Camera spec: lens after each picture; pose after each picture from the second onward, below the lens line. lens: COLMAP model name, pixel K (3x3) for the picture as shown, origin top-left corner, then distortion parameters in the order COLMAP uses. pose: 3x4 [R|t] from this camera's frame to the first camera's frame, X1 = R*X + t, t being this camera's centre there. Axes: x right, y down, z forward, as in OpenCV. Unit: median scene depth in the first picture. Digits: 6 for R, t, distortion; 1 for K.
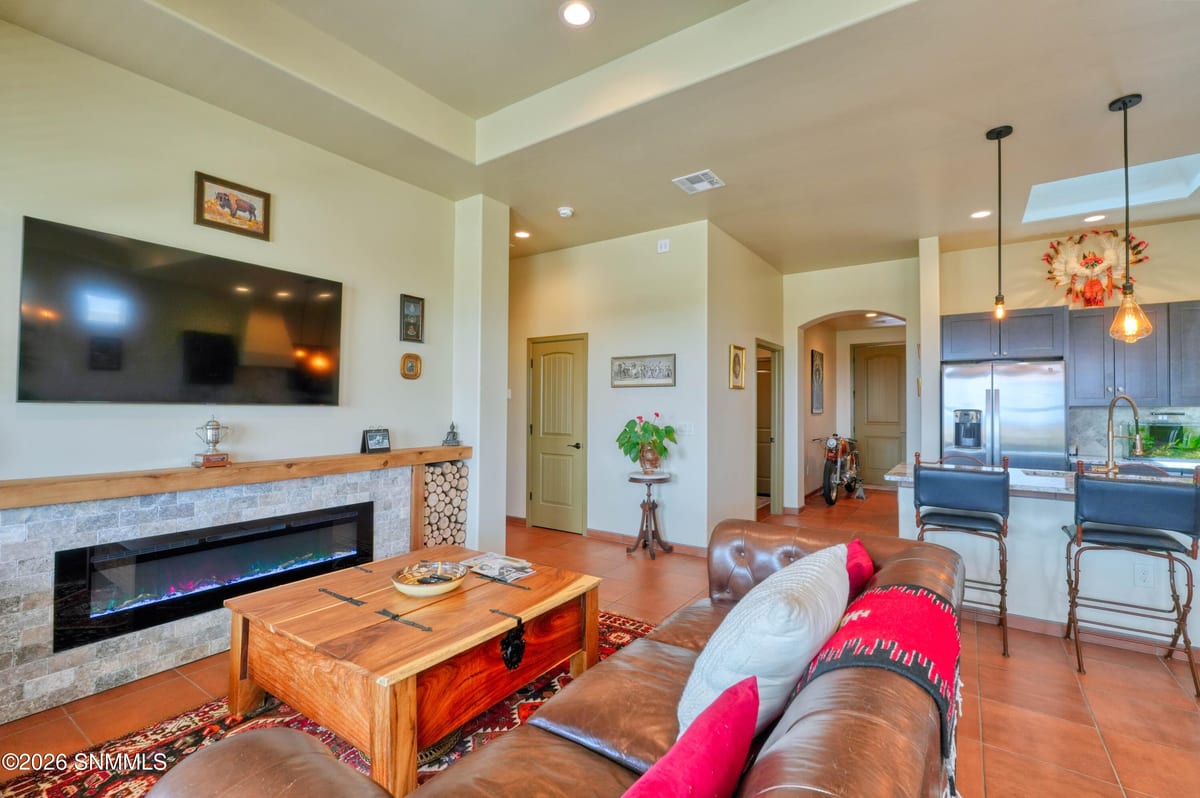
lens RADIAL K [[531.7, 0, 598.8], [0, 531.7, 398.1], [0, 0, 1]] dist [0.000995, 0.002023]
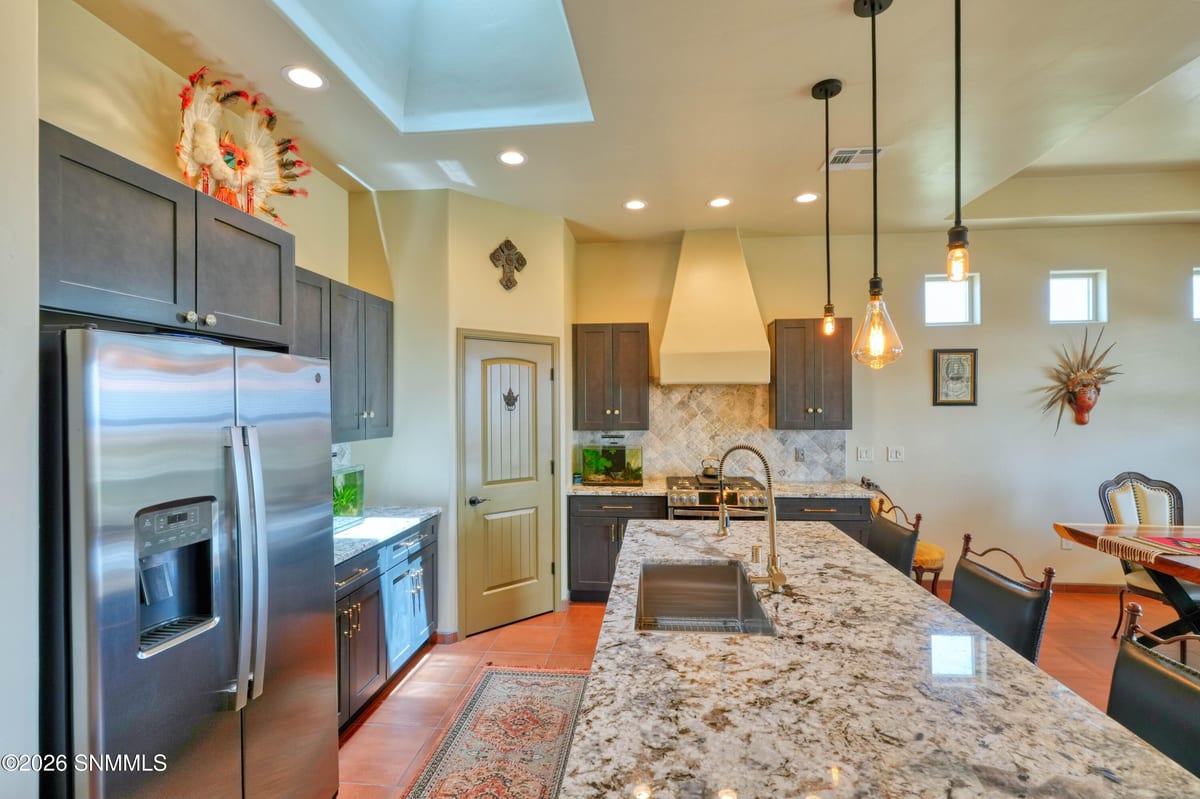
lens RADIAL K [[531.7, 0, 589.4], [0, 531.7, 402.3], [0, 0, 1]] dist [0.000995, 0.002023]
pose [[-0.480748, -0.003337, 0.876853, 0.466277], [-0.012493, 0.999917, -0.003044, -0.044382], [-0.876770, -0.012418, -0.480750, 1.289108]]
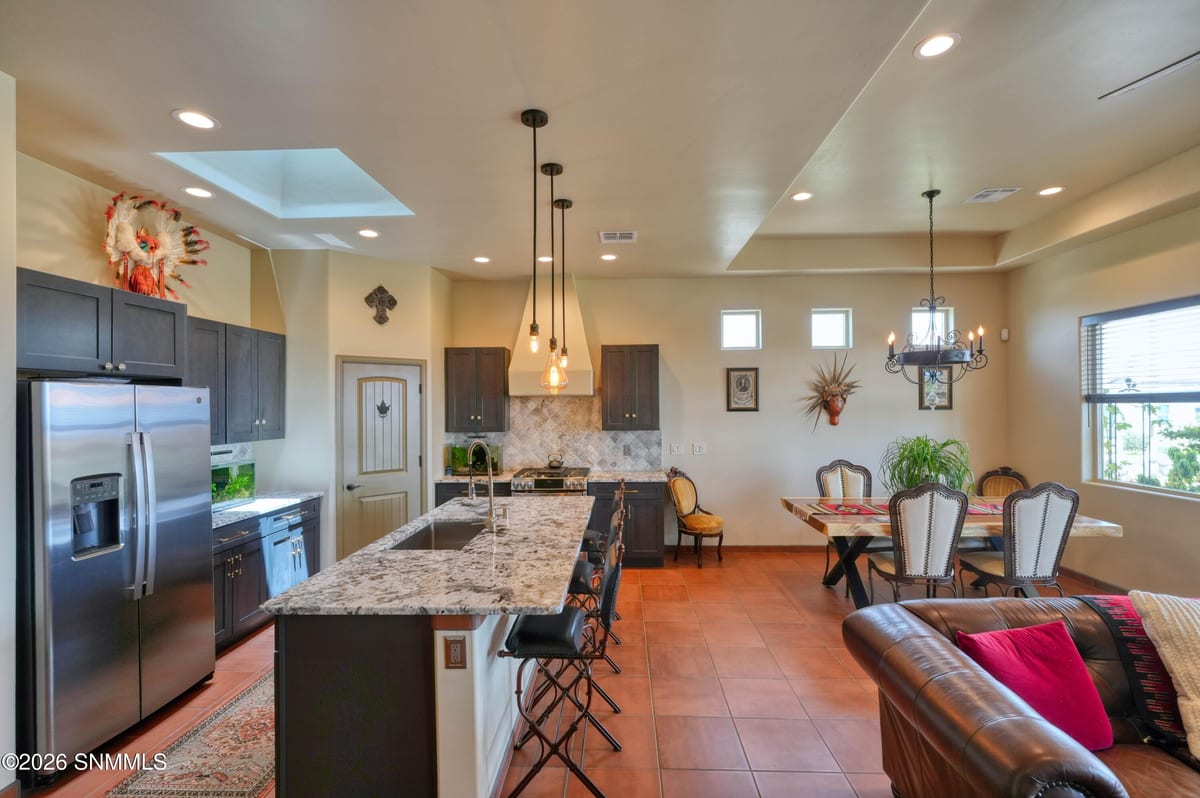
lens RADIAL K [[531.7, 0, 593.6], [0, 531.7, 398.7], [0, 0, 1]] dist [0.000995, 0.002023]
pose [[-0.532924, 0.004499, 0.846151, 0.034451], [-0.009199, 0.999896, -0.011111, -0.066389], [-0.846113, -0.013705, -0.532828, 1.191902]]
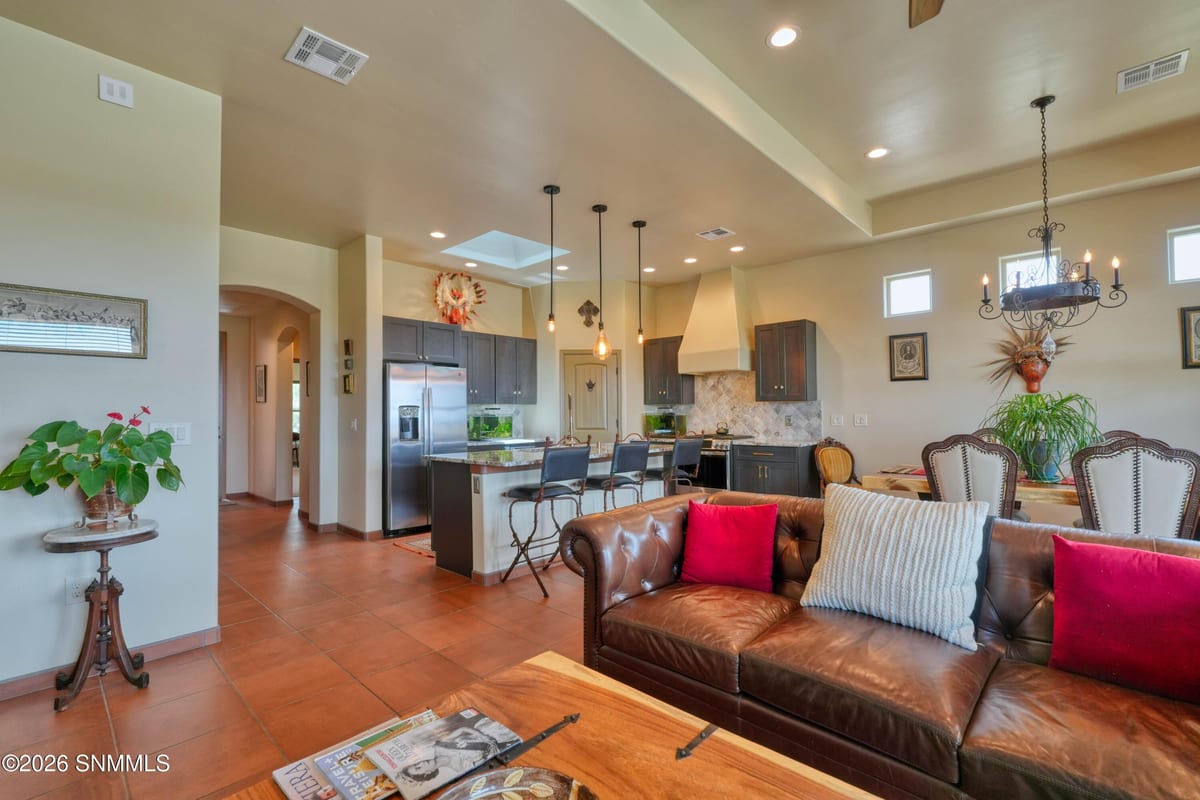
lens RADIAL K [[531.7, 0, 598.4], [0, 531.7, 406.6], [0, 0, 1]] dist [0.000995, 0.002023]
pose [[0.148151, 0.004897, 0.988953, -0.452995], [-0.007261, 0.999966, -0.003864, 0.032966], [-0.988938, -0.006609, 0.148181, 0.616217]]
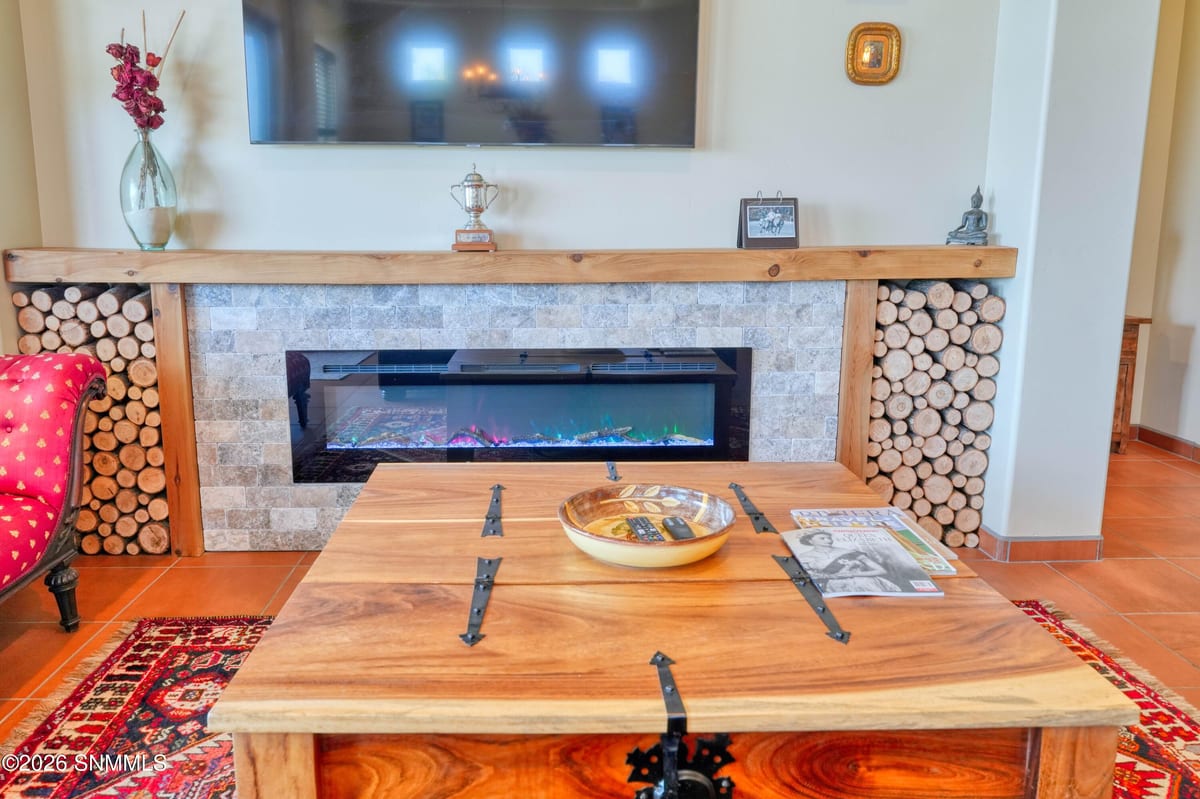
lens RADIAL K [[886.6, 0, 556.9], [0, 886.6, 375.0], [0, 0, 1]] dist [0.001651, 0.002137]
pose [[0.587262, 0.135225, -0.798021, 0.117689], [0.014750, 0.983994, 0.177592, 0.072583], [0.809262, -0.116064, 0.575868, 0.391860]]
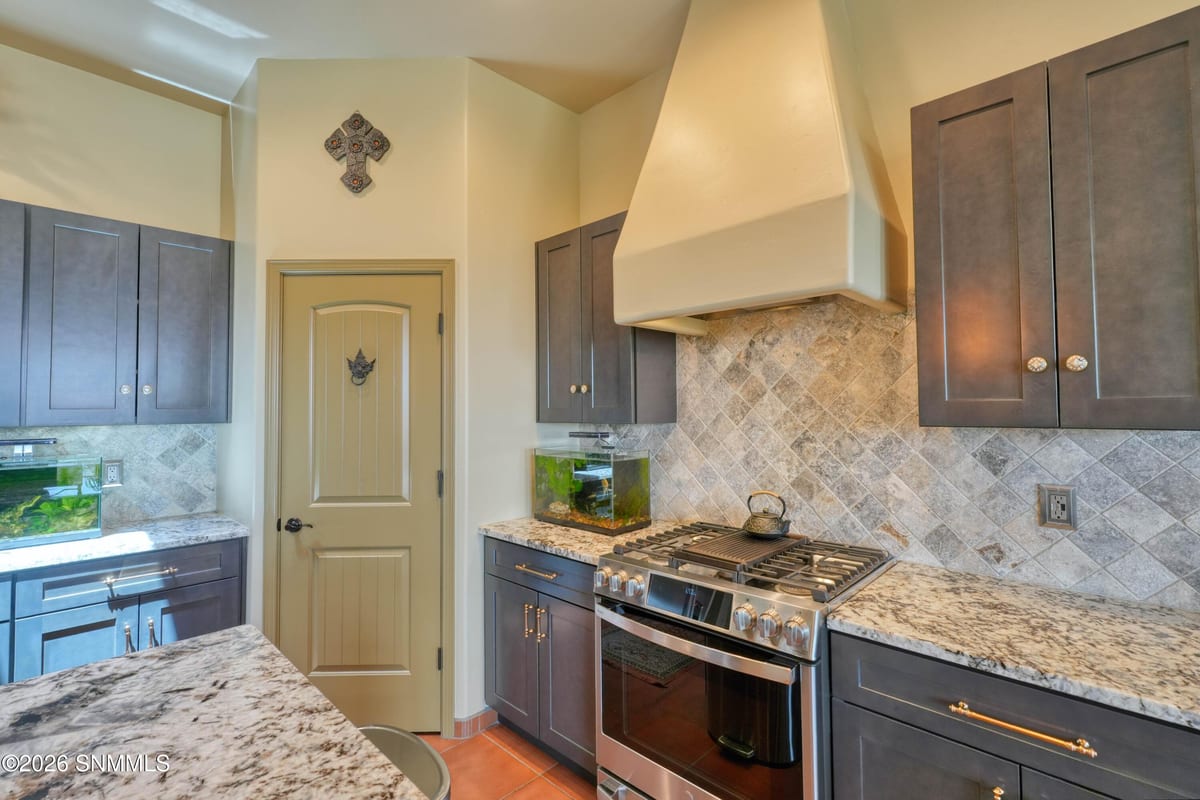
lens RADIAL K [[531.7, 0, 601.9], [0, 531.7, 394.2], [0, 0, 1]] dist [0.000995, 0.002023]
pose [[0.157476, 0.019348, 0.987333, 0.856604], [-0.006221, 0.999808, -0.018600, -0.008739], [-0.987503, -0.003214, 0.157566, 0.544491]]
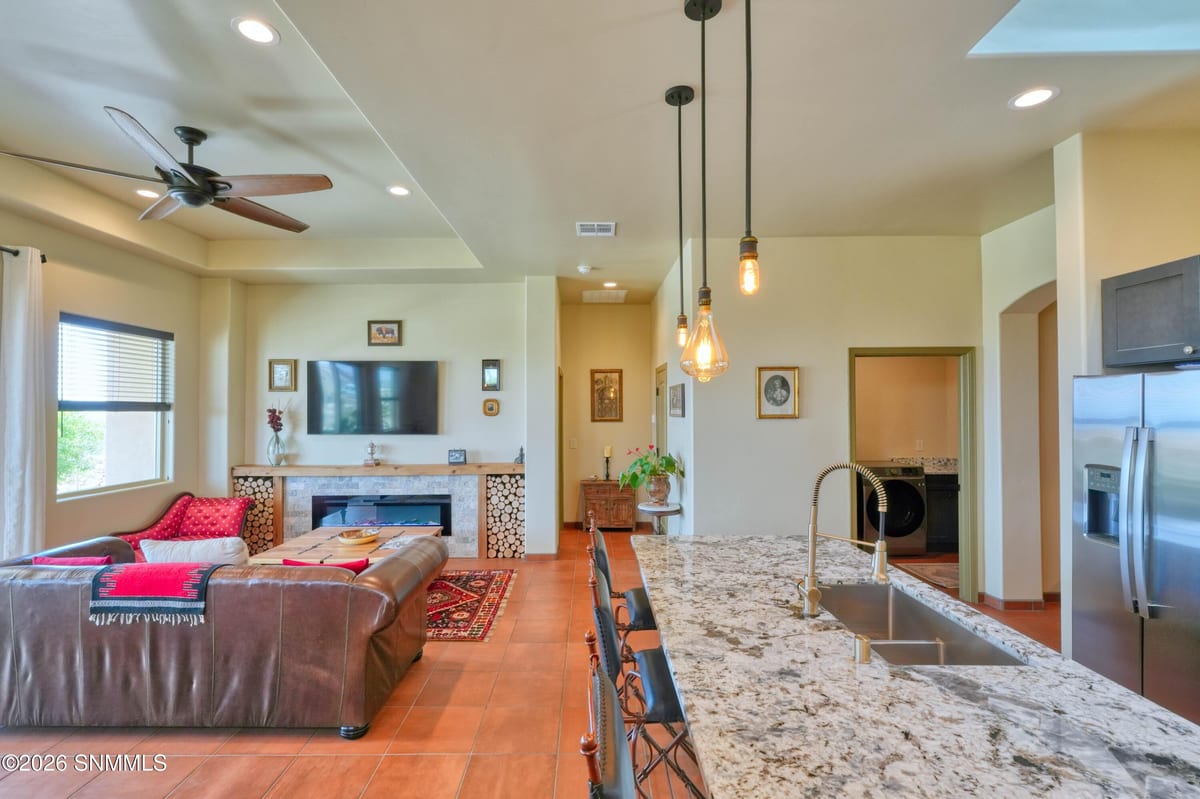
lens RADIAL K [[531.7, 0, 582.8], [0, 531.7, 403.0], [0, 0, 1]] dist [0.000995, 0.002023]
pose [[0.569185, -0.019762, -0.821972, 1.129020], [0.020725, 0.999738, -0.009685, -0.059168], [0.821948, -0.011523, 0.569445, 0.417951]]
